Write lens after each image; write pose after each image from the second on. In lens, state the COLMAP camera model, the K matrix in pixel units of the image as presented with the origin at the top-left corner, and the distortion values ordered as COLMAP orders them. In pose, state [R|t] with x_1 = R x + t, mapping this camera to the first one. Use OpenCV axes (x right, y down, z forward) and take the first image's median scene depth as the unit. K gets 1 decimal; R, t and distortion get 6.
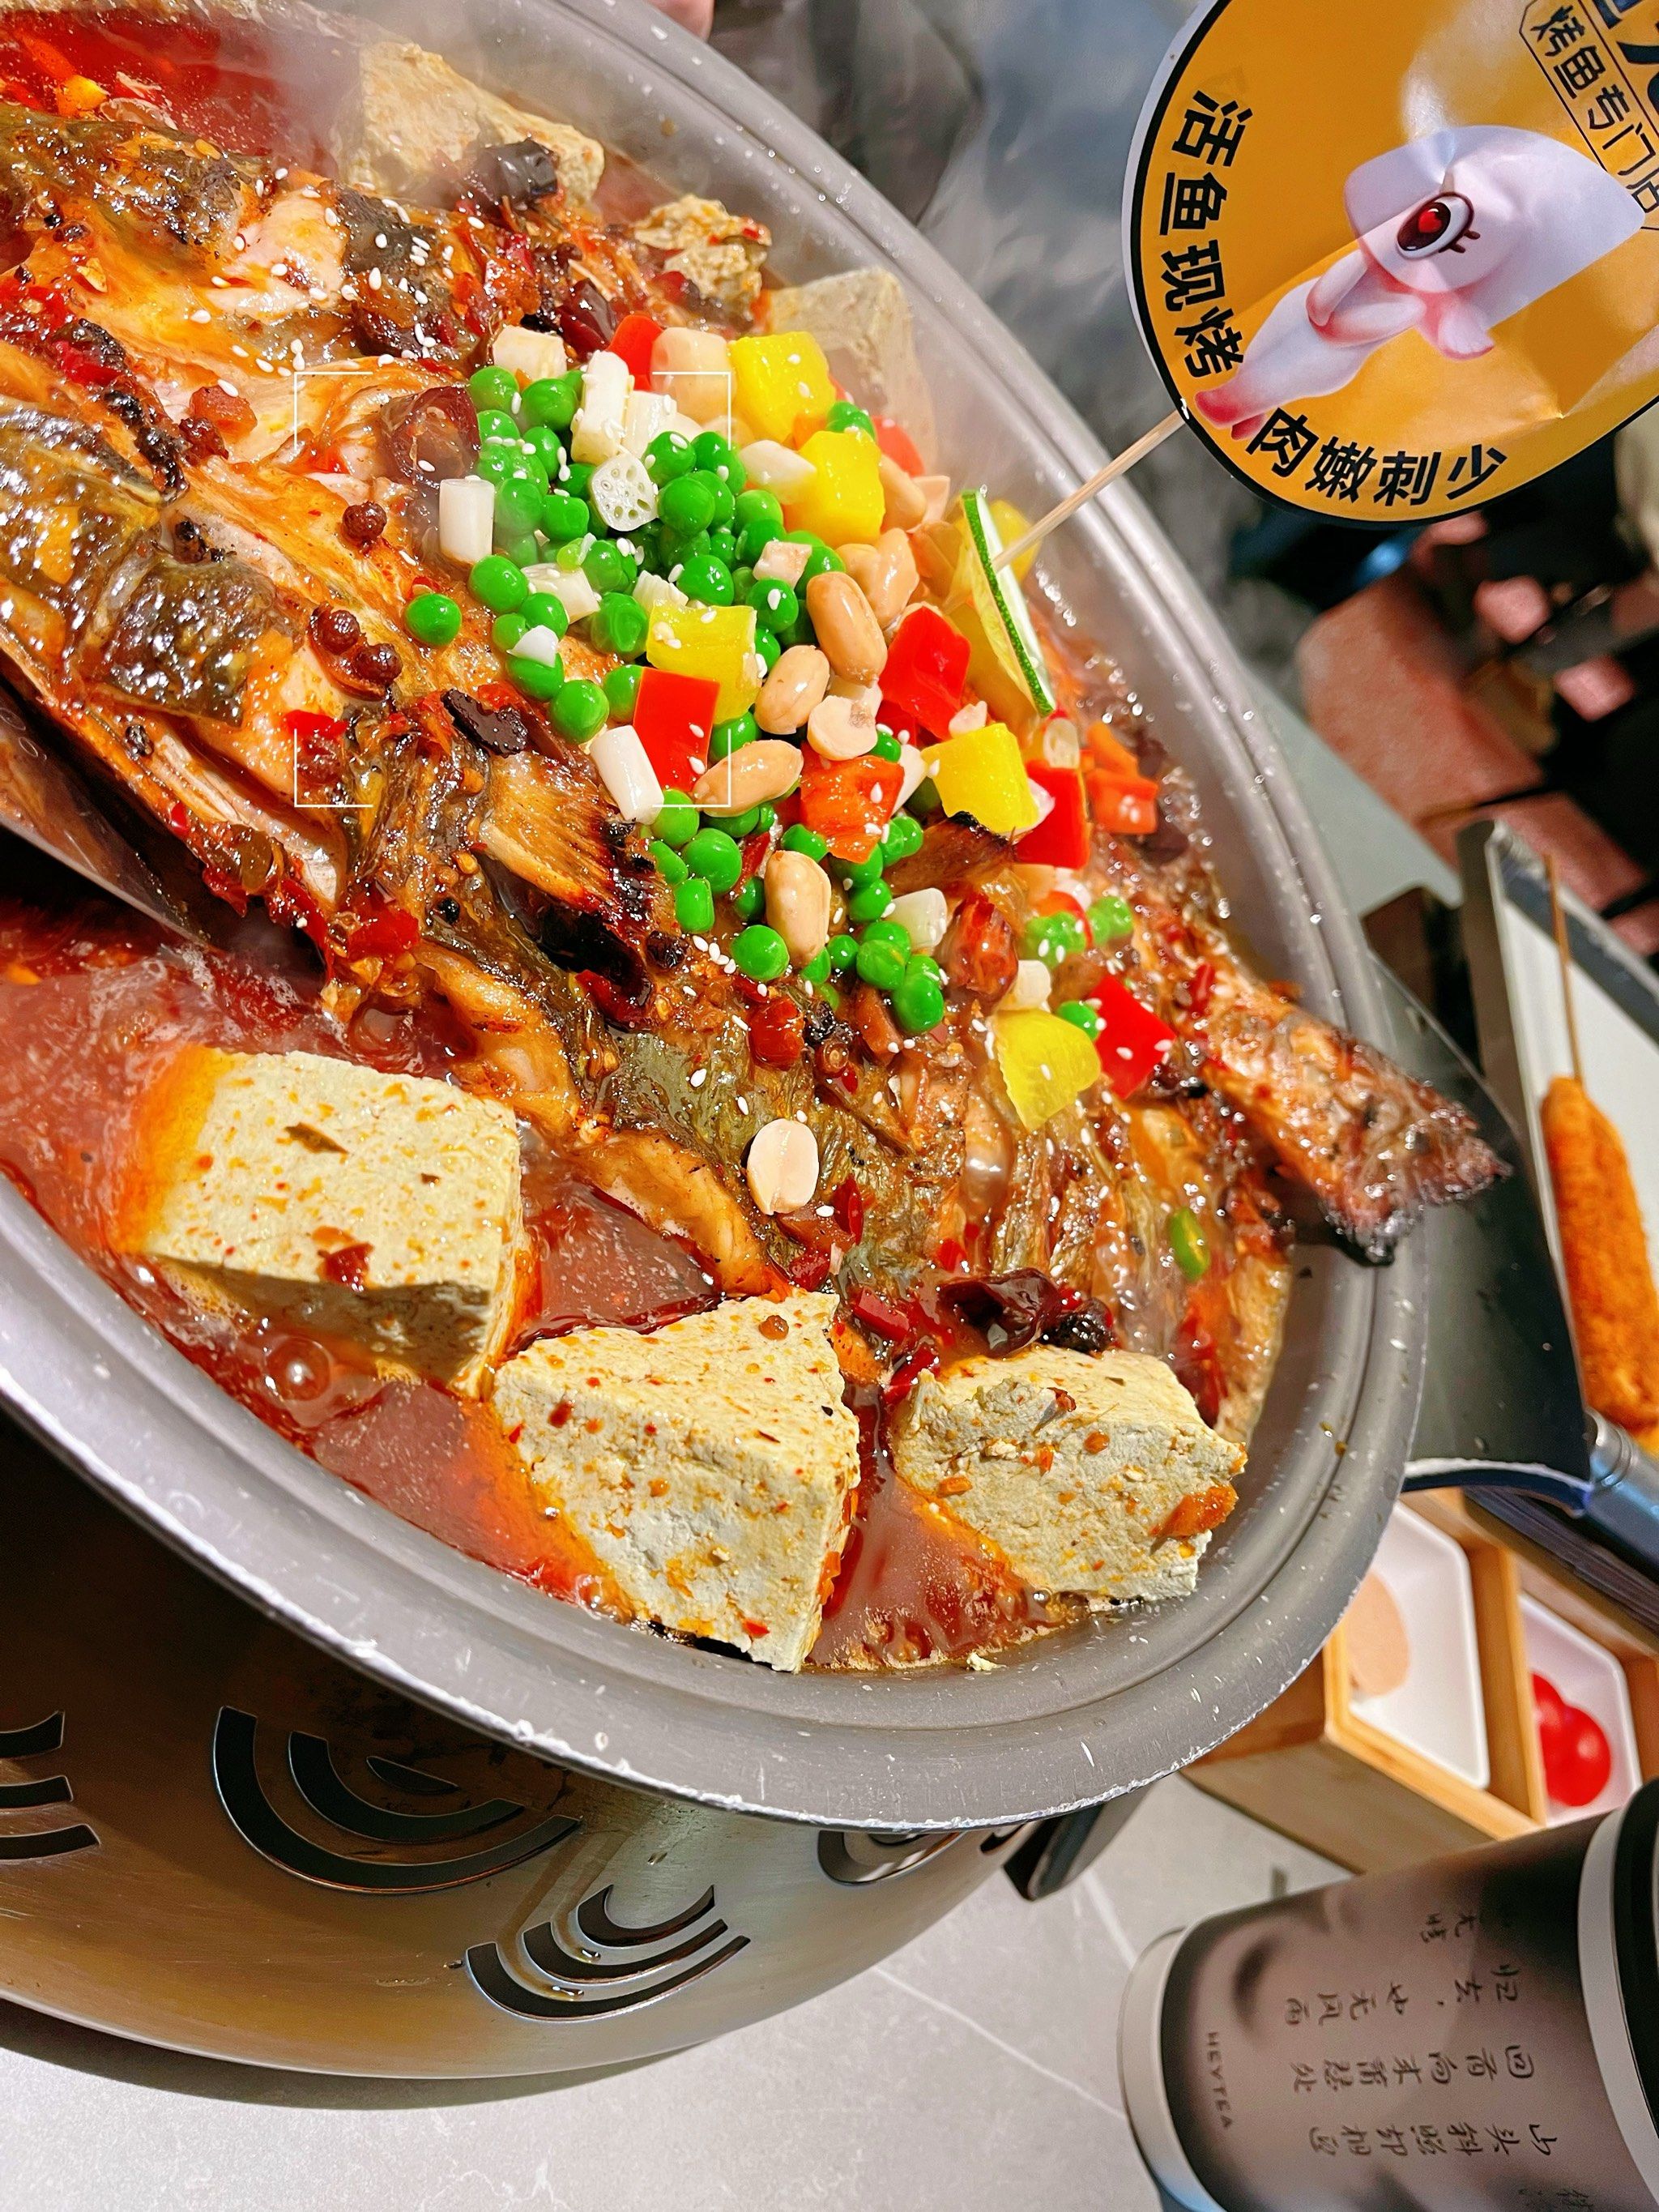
lens RADIAL K [[1675.8, 0, 665.2], [0, 1675.8, 1107.1], [0, 0, 1]] dist [-0.009677, -0.073840]
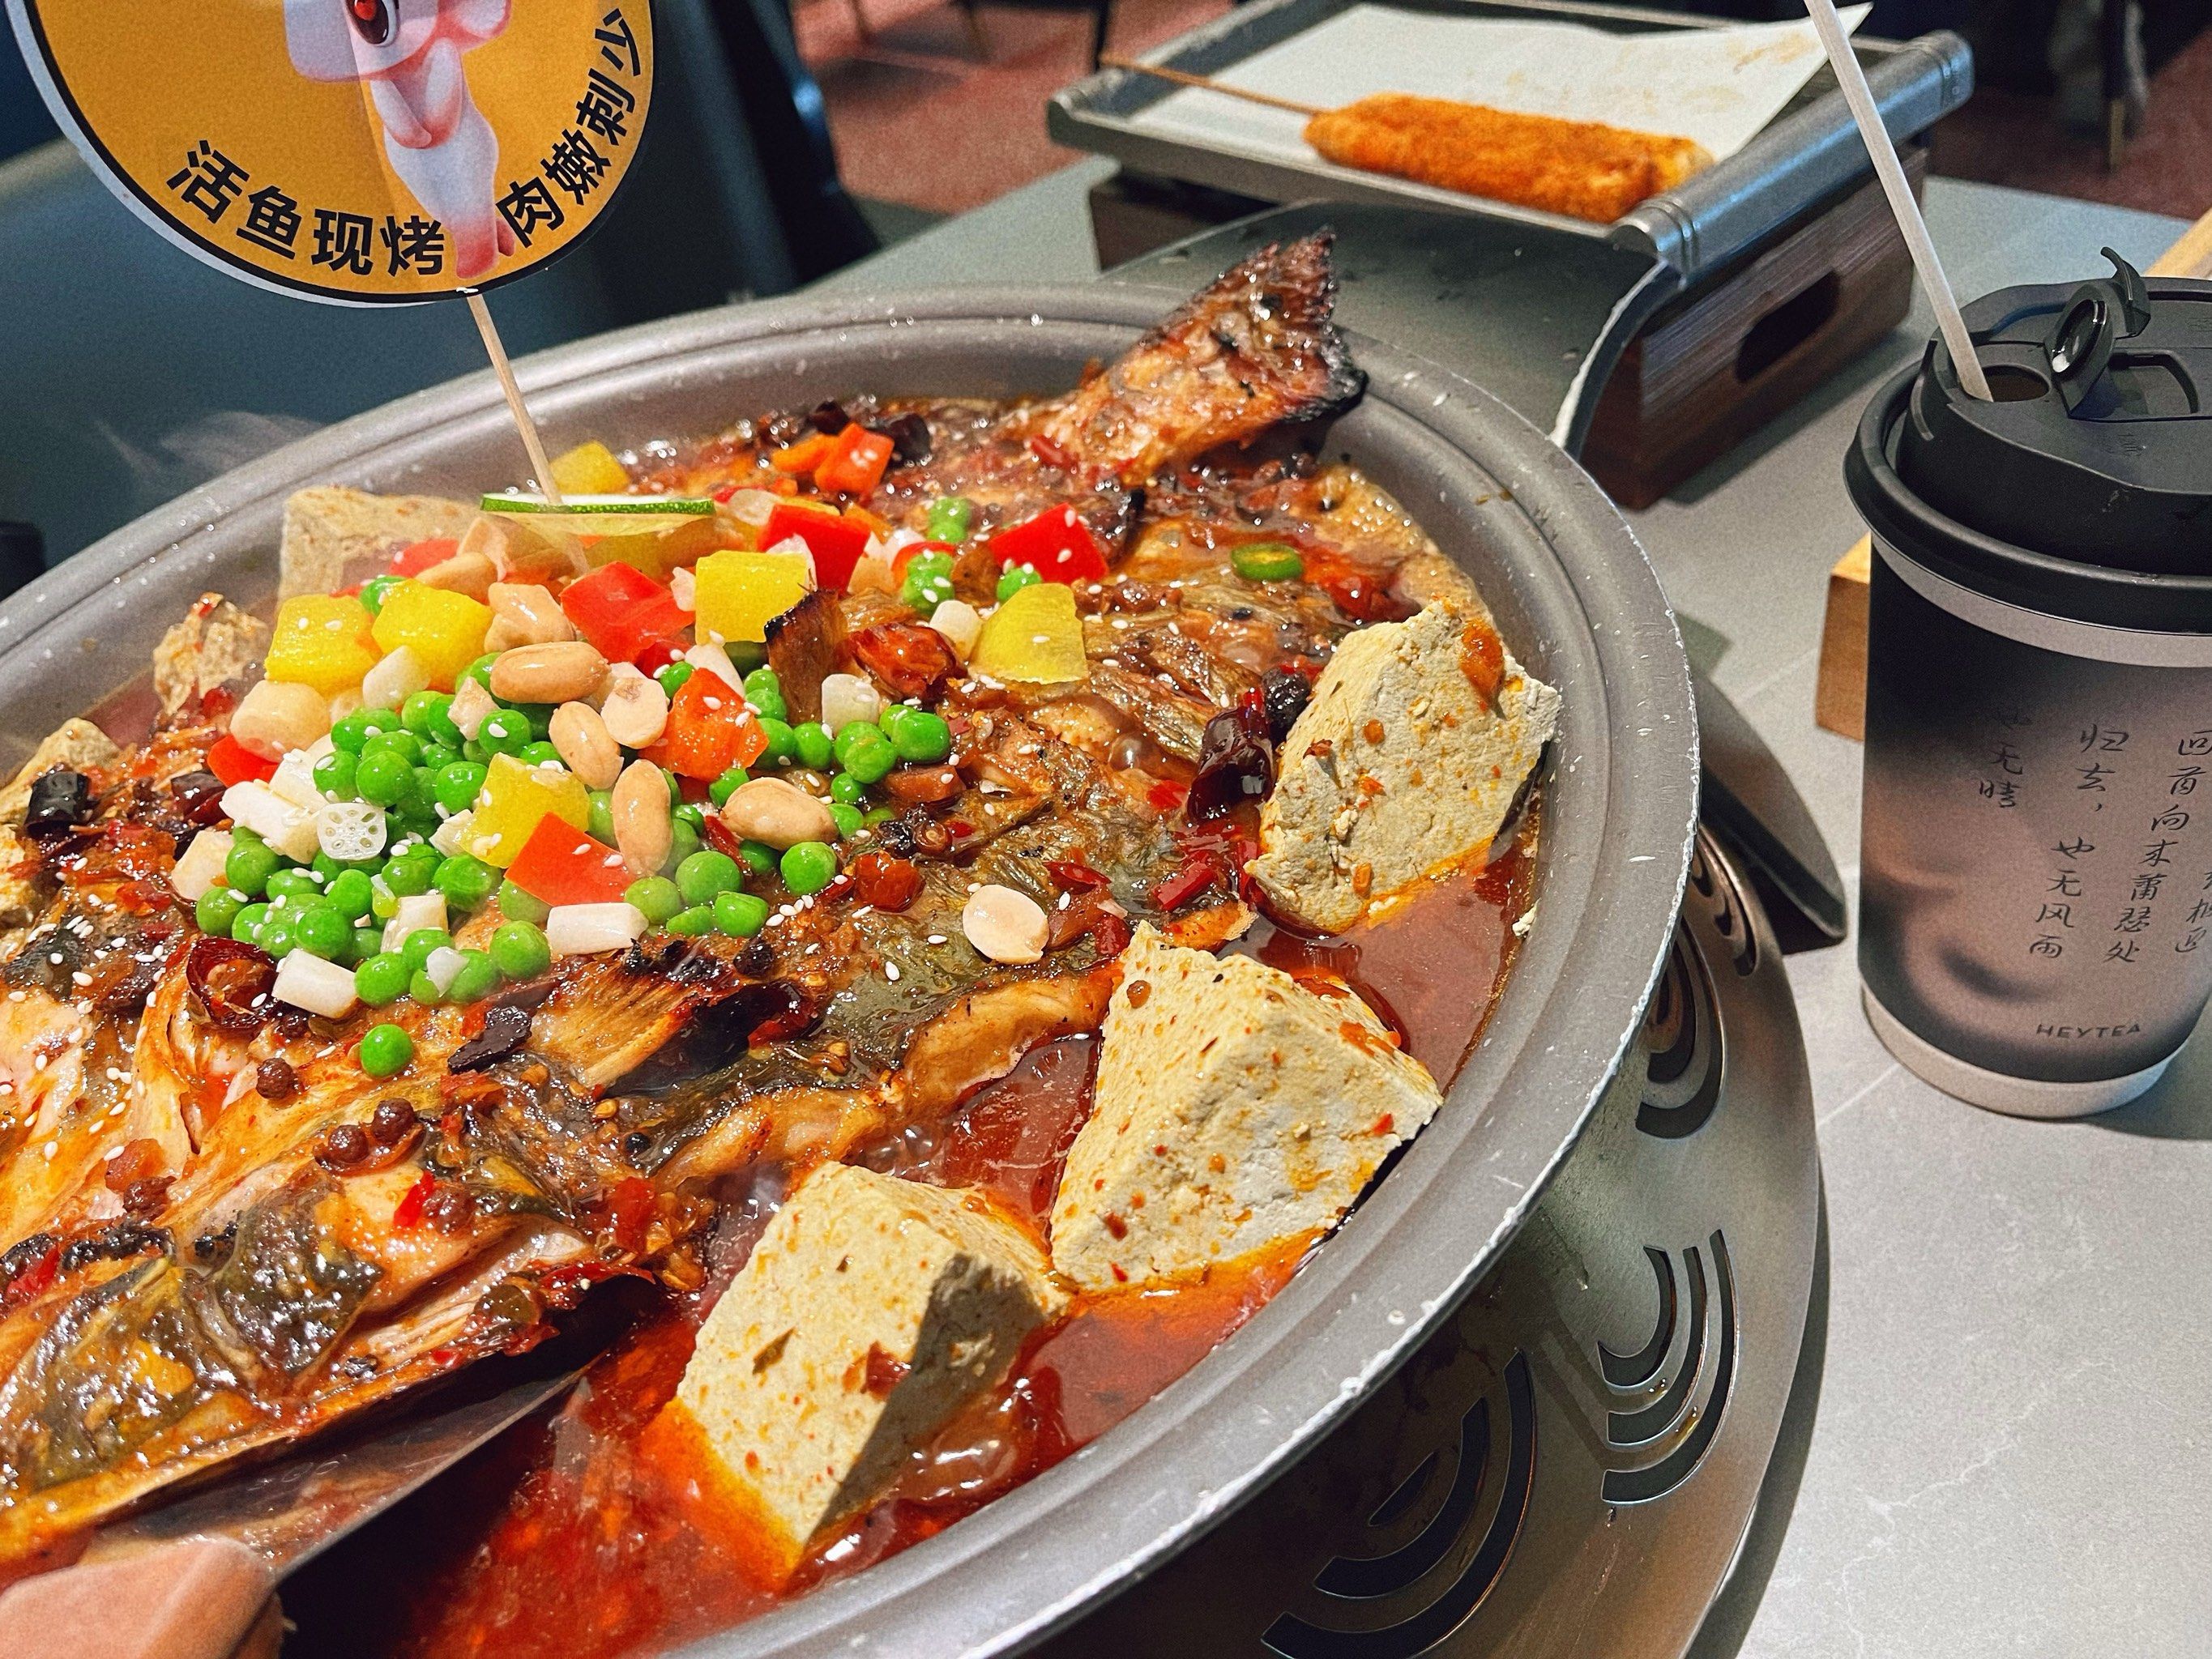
lens RADIAL K [[1673.7, 0, 1104.8], [0, 1673.7, 952.2], [0, 0, 1]] dist [0.000471, -0.084184]
pose [[0.361304, -0.932110, -0.025115, 0.100858], [0.931845, 0.361908, -0.026206, 0.123216], [0.033517, -0.013935, 0.999341, -0.017455]]
